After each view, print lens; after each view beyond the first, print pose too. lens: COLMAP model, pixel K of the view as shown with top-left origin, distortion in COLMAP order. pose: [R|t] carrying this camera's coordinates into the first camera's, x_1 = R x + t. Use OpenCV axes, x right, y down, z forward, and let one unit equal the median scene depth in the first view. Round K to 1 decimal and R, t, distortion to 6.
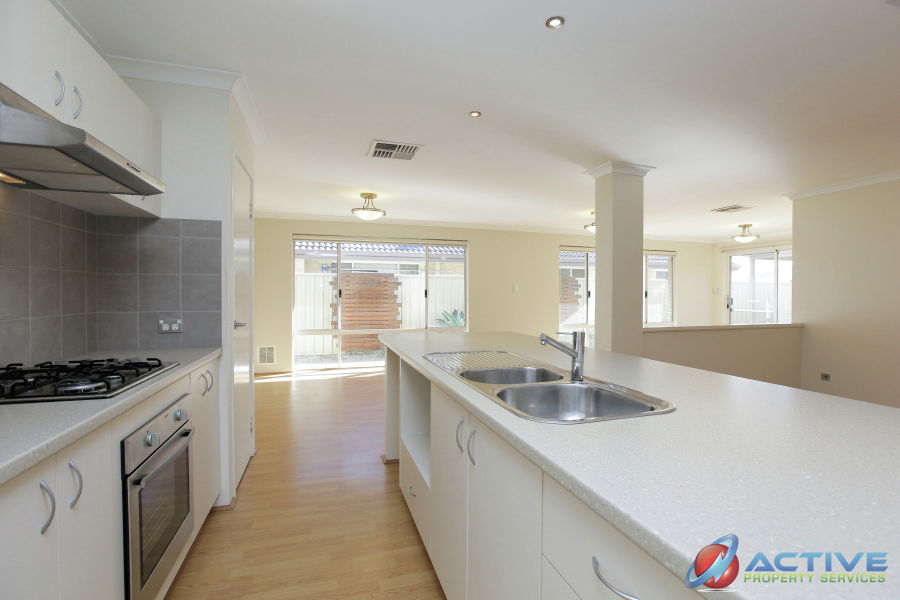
lens RADIAL K [[415.6, 0, 453.8], [0, 415.6, 297.8], [0, 0, 1]] dist [-0.061151, 0.027699]
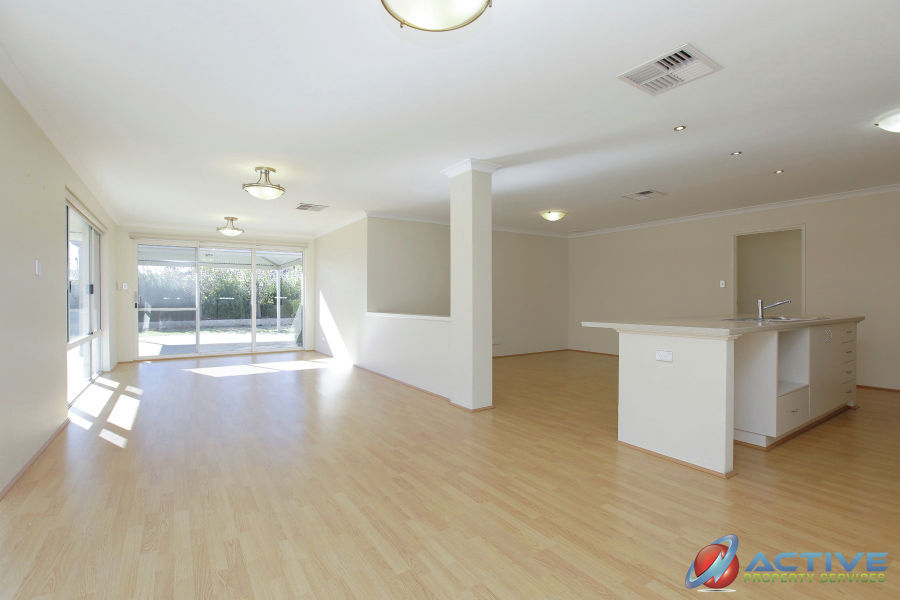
lens RADIAL K [[415.6, 0, 453.8], [0, 415.6, 297.8], [0, 0, 1]] dist [-0.061151, 0.027699]
pose [[-0.270496, -0.002086, 0.962719, -0.277149], [0.006605, 0.999970, 0.004023, 0.006629], [-0.962698, 0.007447, -0.270474, 0.599097]]
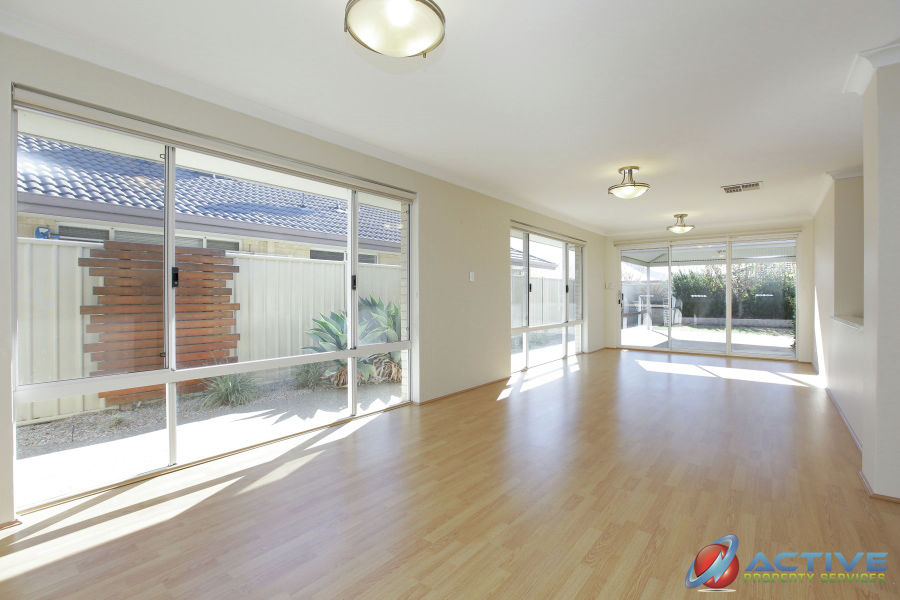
lens RADIAL K [[415.6, 0, 453.8], [0, 415.6, 297.8], [0, 0, 1]] dist [-0.061151, 0.027699]
pose [[0.835373, -0.006604, 0.549644, -0.197547], [0.007796, 0.999970, 0.000167, 0.007877], [-0.549629, 0.004146, 0.835399, 0.392633]]
